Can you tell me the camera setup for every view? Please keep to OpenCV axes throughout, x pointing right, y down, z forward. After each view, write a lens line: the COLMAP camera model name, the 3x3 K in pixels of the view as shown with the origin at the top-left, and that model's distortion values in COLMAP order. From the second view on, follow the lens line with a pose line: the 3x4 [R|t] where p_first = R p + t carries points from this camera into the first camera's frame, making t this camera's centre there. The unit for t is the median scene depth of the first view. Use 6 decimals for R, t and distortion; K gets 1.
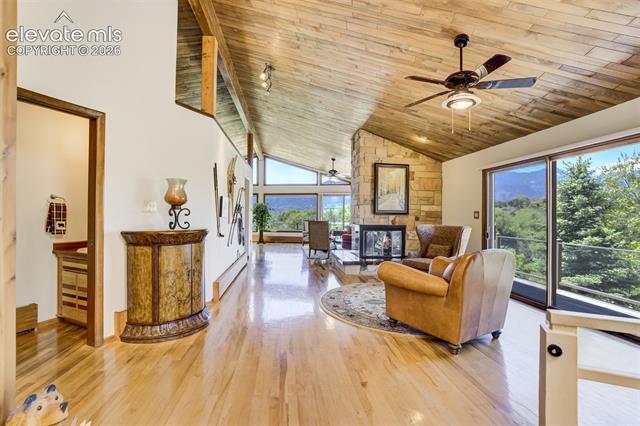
lens RADIAL K [[302.0, 0, 320.6], [0, 302.0, 209.4], [0, 0, 1]] dist [-0.002736, -0.000415]
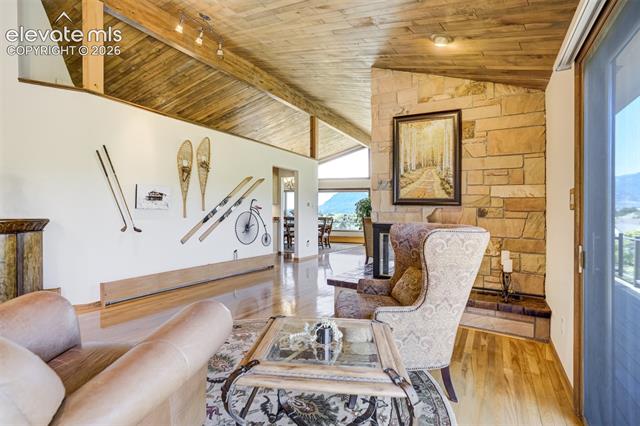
lens RADIAL K [[304.1, 0, 328.7], [0, 304.1, 213.0], [0, 0, 1]] dist [-0.002399, -0.000243]
pose [[0.791882, -0.003542, -0.610664, 0.434670], [0.009554, 0.999933, 0.006589, 0.025187], [0.610600, -0.011052, 0.791862, 0.450679]]
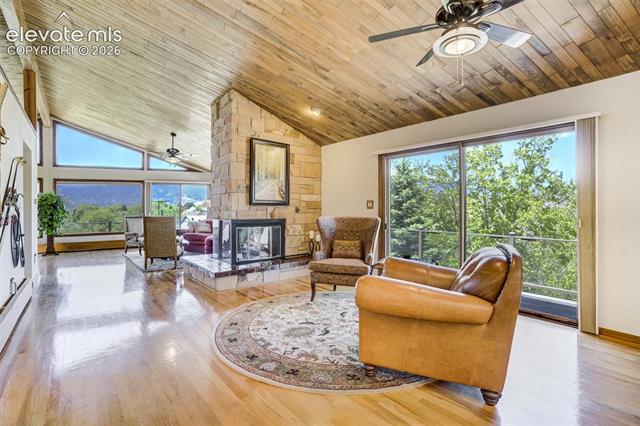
lens RADIAL K [[302.8, 0, 314.0], [0, 302.8, 208.8], [0, 0, 1]] dist [-0.066521, 0.027912]
pose [[0.841987, -0.012453, 0.539354, -0.096187], [0.004291, 0.999857, 0.016386, 0.013180], [-0.539481, -0.011483, 0.841920, 0.273233]]
